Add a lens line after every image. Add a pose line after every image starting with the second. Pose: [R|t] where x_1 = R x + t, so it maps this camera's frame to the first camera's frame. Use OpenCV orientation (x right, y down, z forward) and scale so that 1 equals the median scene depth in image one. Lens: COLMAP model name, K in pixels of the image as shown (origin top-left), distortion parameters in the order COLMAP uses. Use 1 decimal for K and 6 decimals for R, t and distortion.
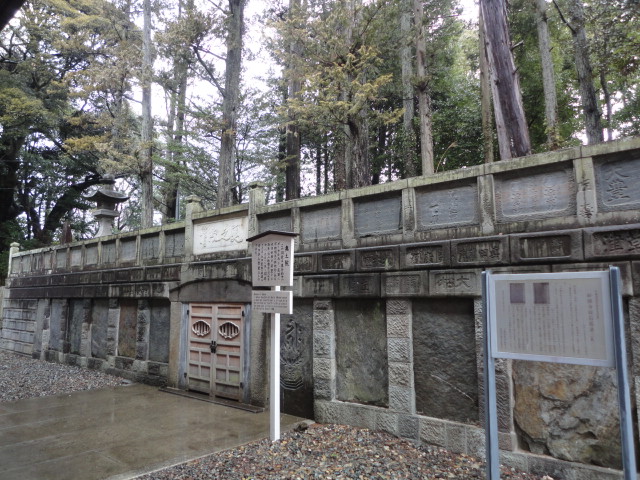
lens RADIAL K [[478.7, 0, 322.9], [0, 478.7, 239.7], [0, 0, 1]] dist [-0.010444, -0.001719]
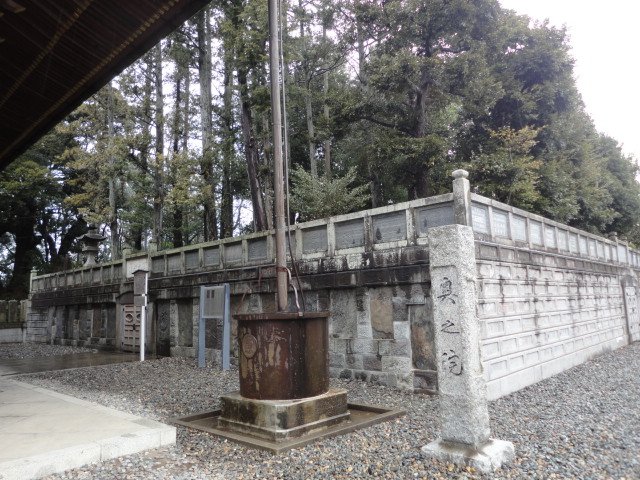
lens RADIAL K [[478.7, 0, 317.0], [0, 478.7, 241.4], [0, 0, 1]] dist [-0.010444, -0.001719]
pose [[0.998316, -0.036504, -0.045095, 0.476378], [0.036124, 0.999305, -0.009223, -0.057303], [0.045400, 0.007579, 0.998940, -0.695250]]
